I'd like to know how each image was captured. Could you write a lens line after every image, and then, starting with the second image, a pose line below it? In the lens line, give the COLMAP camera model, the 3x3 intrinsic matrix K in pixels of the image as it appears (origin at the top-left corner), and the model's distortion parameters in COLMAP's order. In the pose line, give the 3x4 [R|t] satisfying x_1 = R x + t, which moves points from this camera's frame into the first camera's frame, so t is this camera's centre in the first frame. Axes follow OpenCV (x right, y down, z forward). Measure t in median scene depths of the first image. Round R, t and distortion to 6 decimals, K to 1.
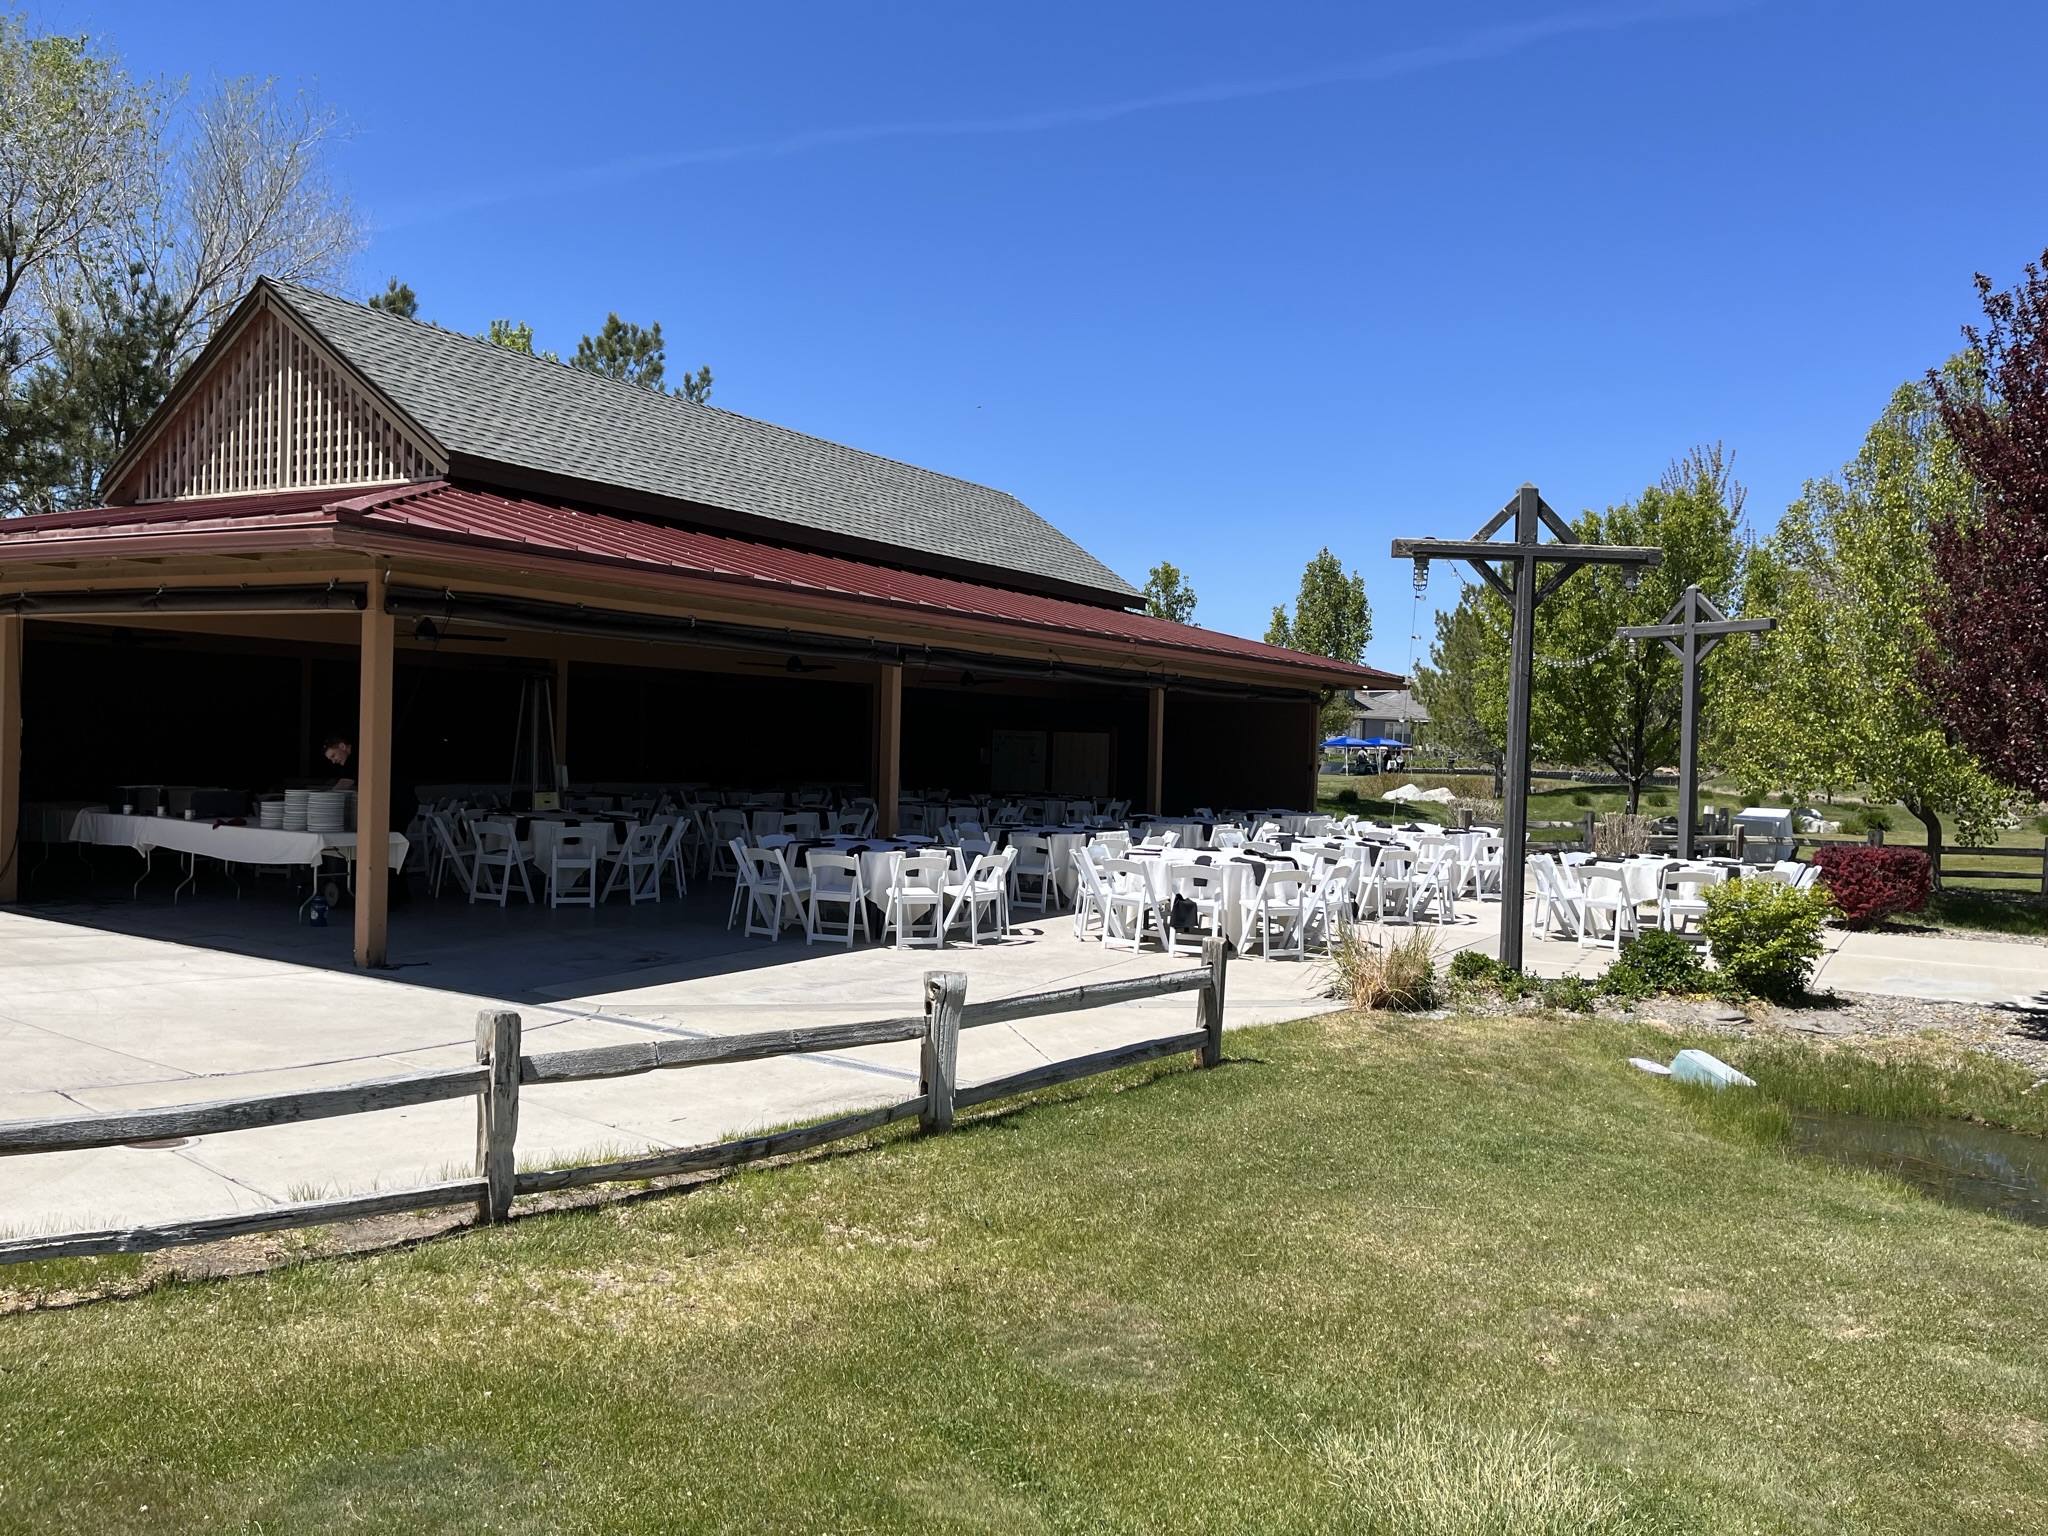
lens RADIAL K [[1547.1, 0, 1024.8], [0, 1547.1, 771.7], [0, 0, 1]] dist [0.023397, -0.015345]
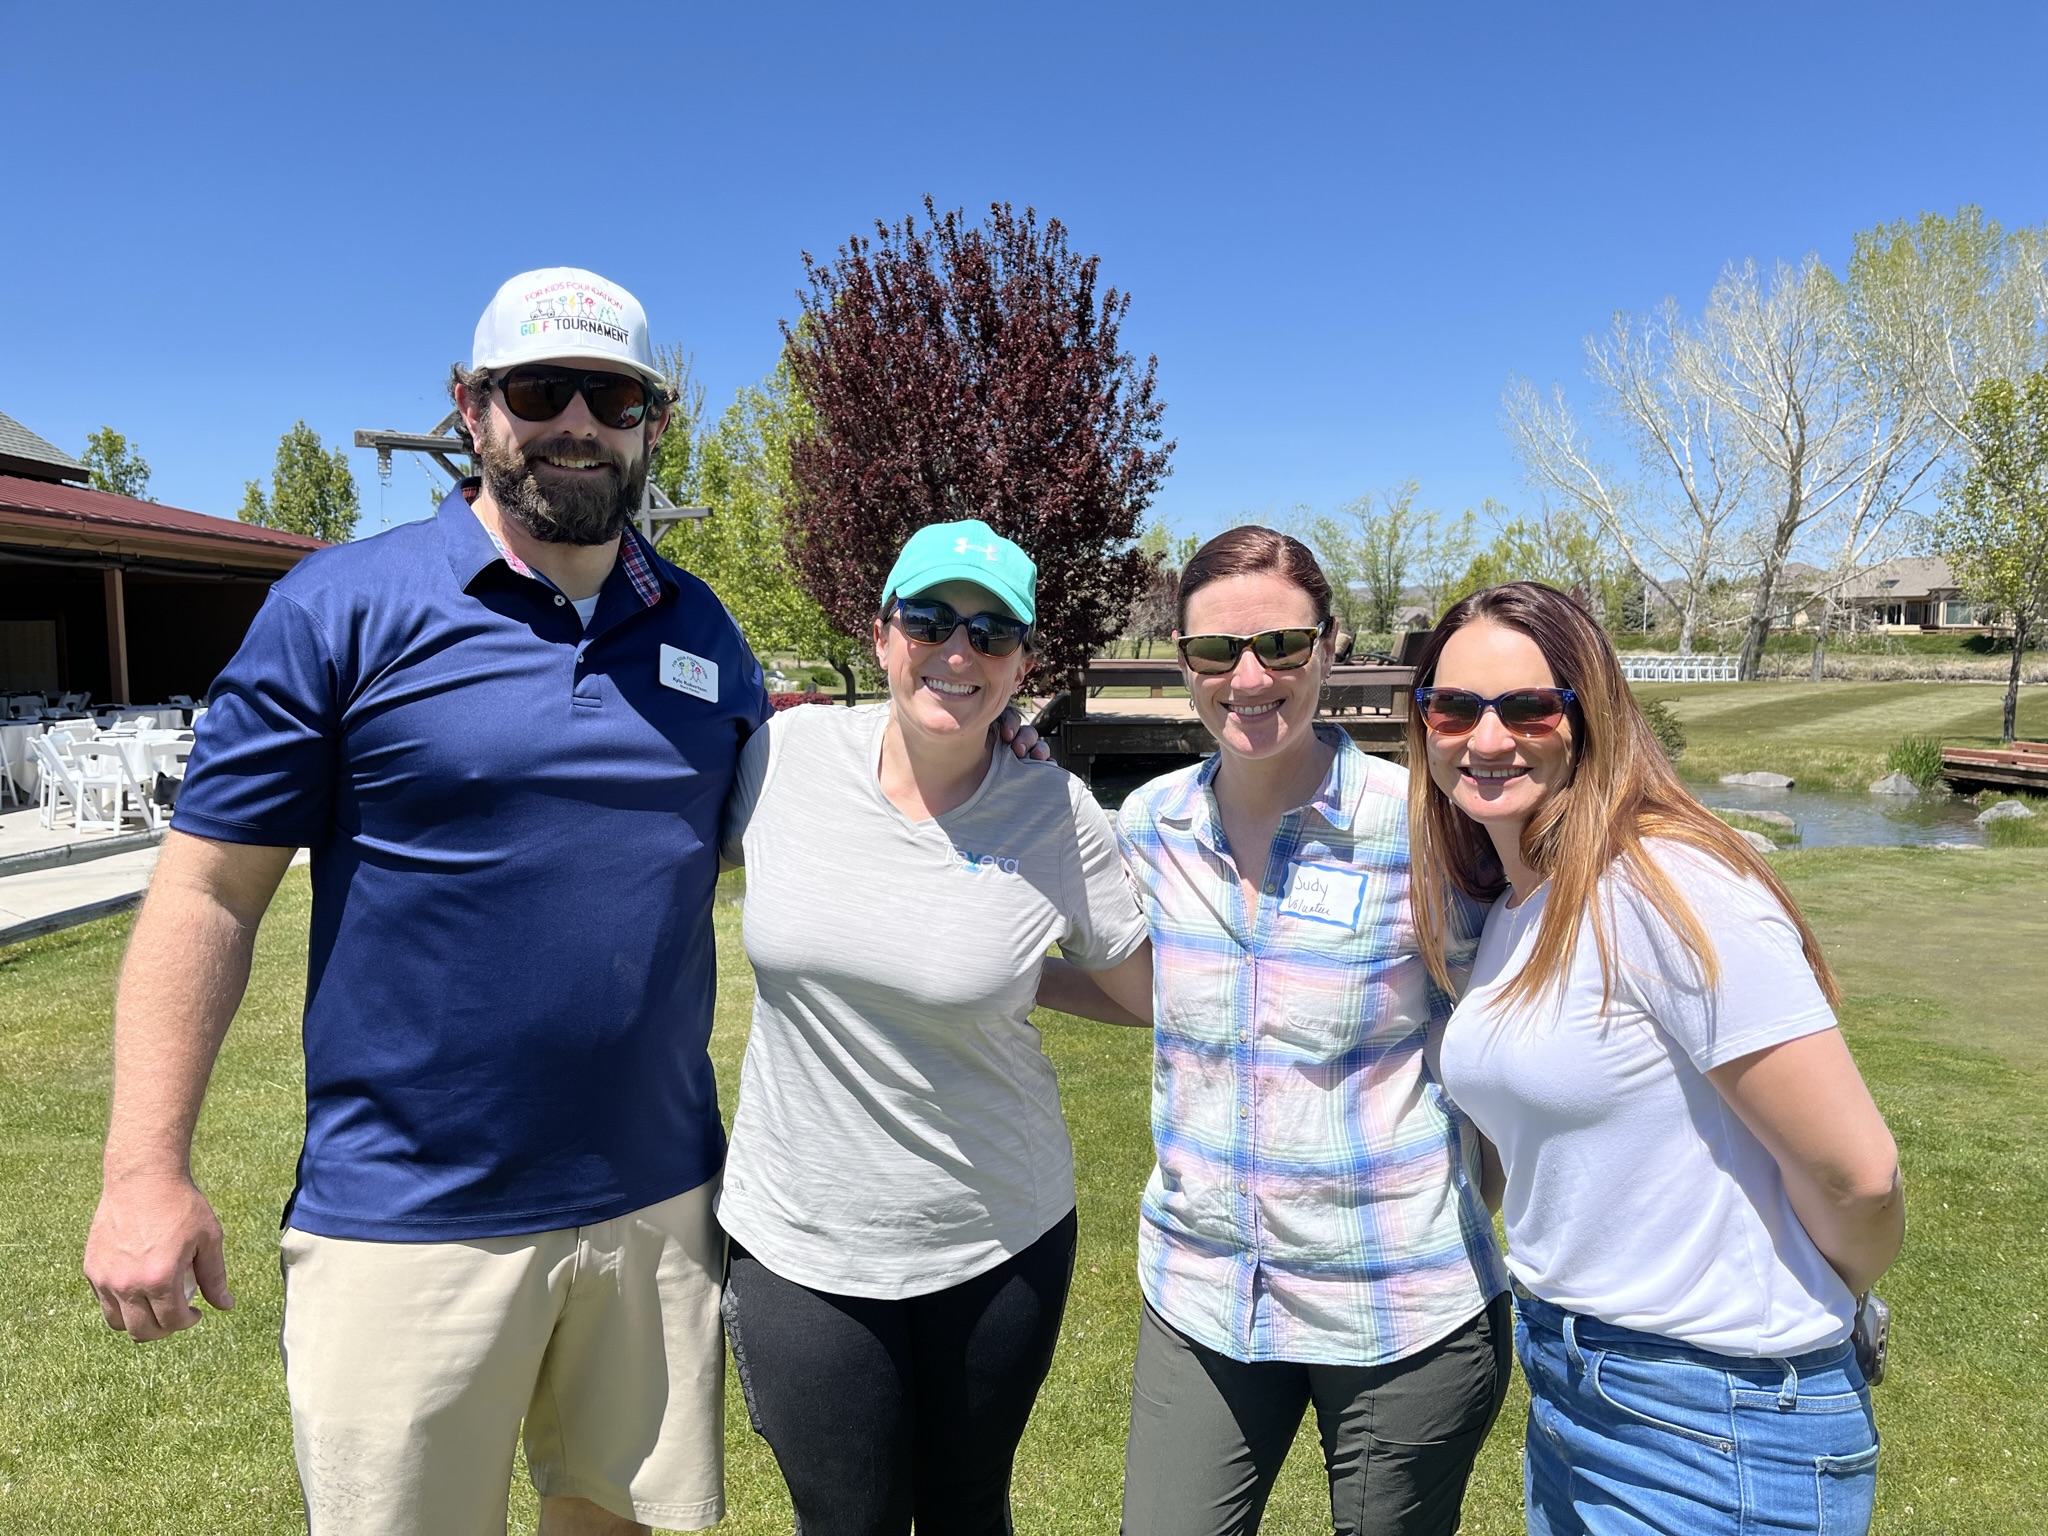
lens RADIAL K [[1547.1, 0, 1027.9], [0, 1547.1, 764.1], [0, 0, 1]] dist [0.023397, -0.015345]
pose [[0.815829, -0.079603, 0.572788, -0.012912], [0.038544, 0.995763, 0.083486, 0.006553], [-0.577007, -0.046033, 0.815441, -0.100010]]
